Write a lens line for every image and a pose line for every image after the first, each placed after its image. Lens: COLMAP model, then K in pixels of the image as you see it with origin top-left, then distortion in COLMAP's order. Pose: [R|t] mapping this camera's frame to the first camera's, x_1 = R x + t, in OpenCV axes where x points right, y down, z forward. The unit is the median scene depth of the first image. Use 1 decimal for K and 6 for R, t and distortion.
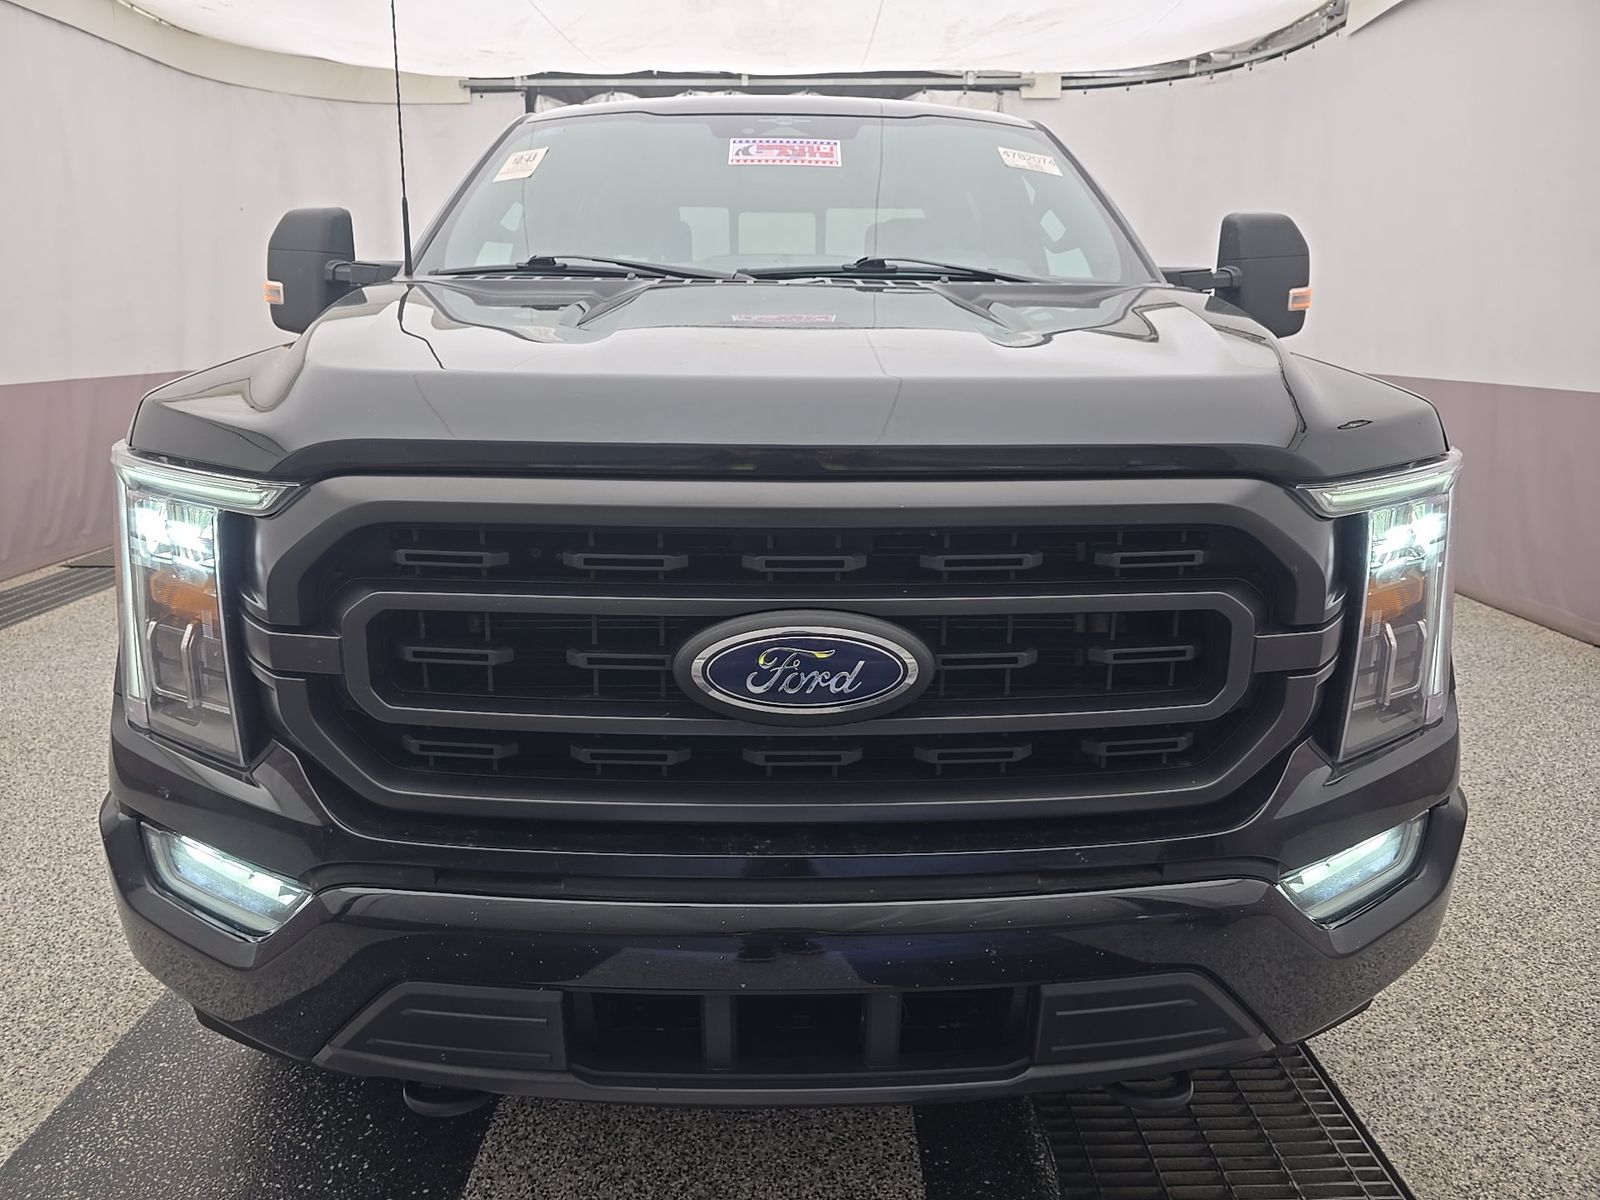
lens RADIAL K [[1089.8, 0, 795.1], [0, 1089.8, 603.5], [0, 0, 1]] dist [0.042711, -0.042865]
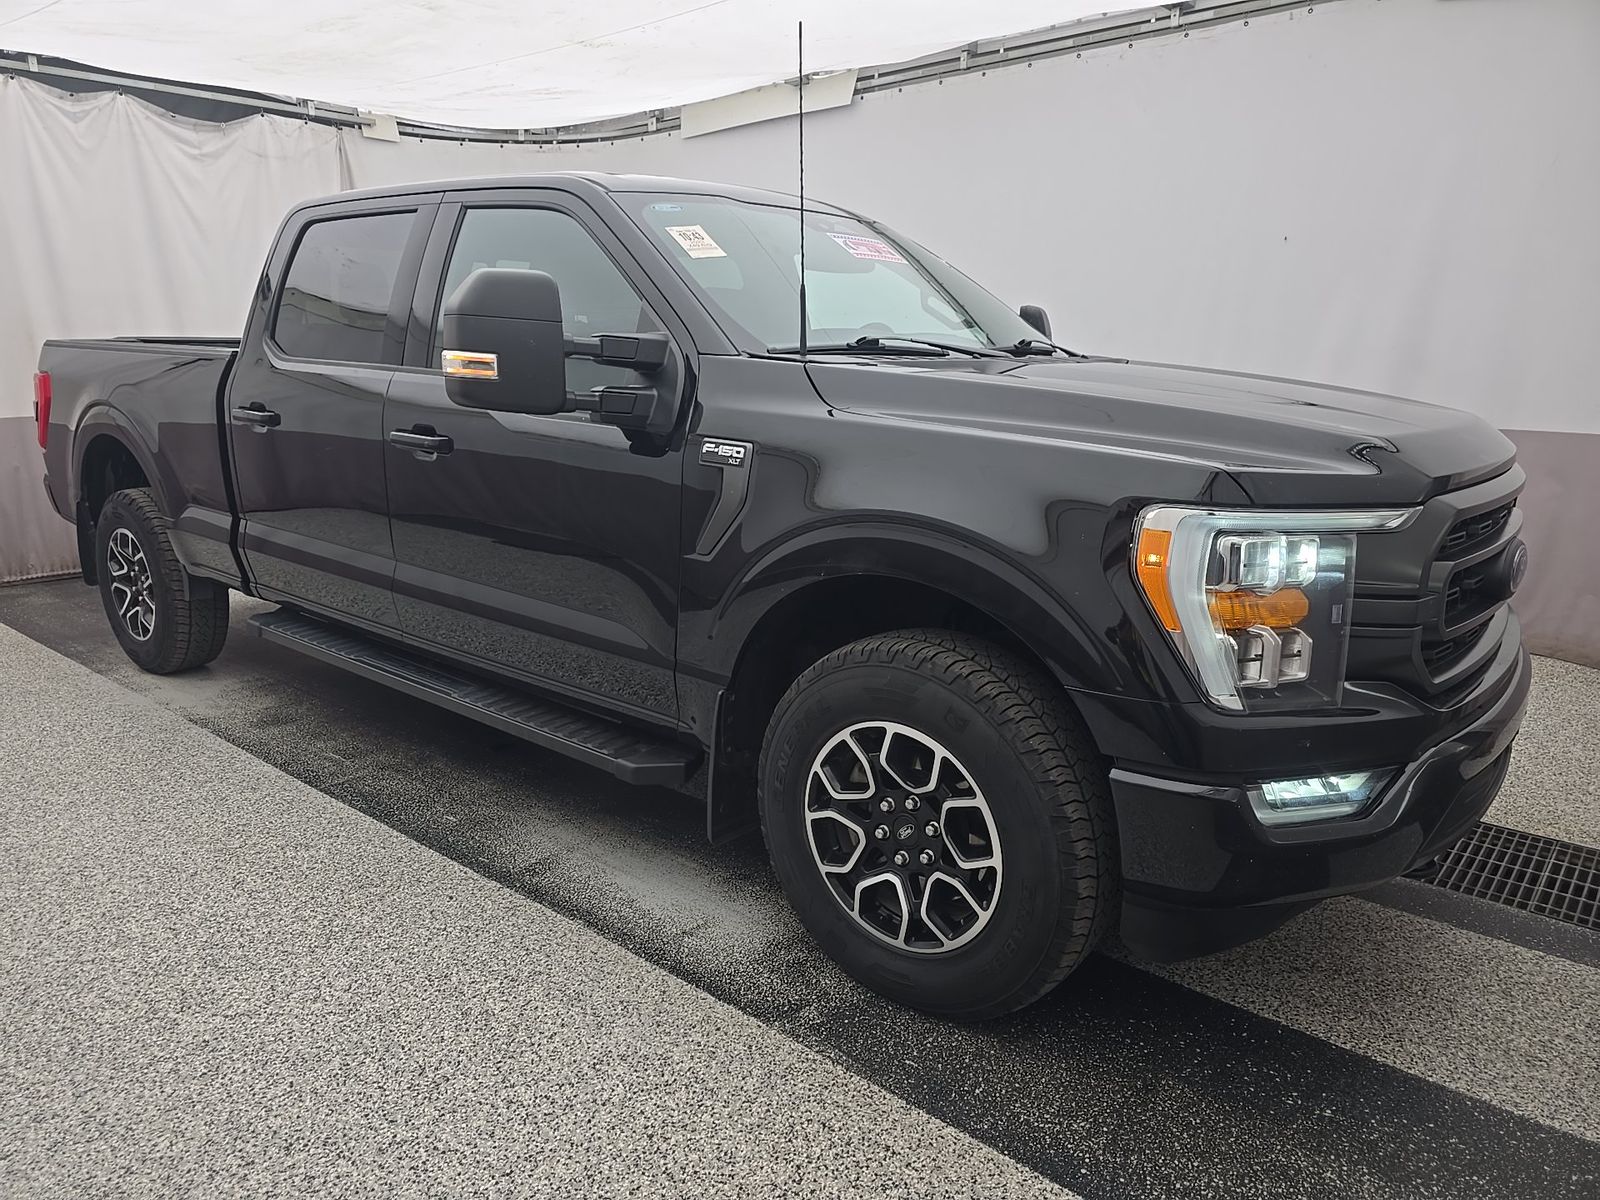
lens RADIAL K [[1089.8, 0, 795.1], [0, 1089.8, 603.5], [0, 0, 1]] dist [0.042711, -0.042865]
pose [[0.647455, -0.171708, 0.742508, -1.192834], [0.187073, 0.980287, 0.063570, -0.128491], [-0.738787, 0.097744, 0.666813, 0.312420]]
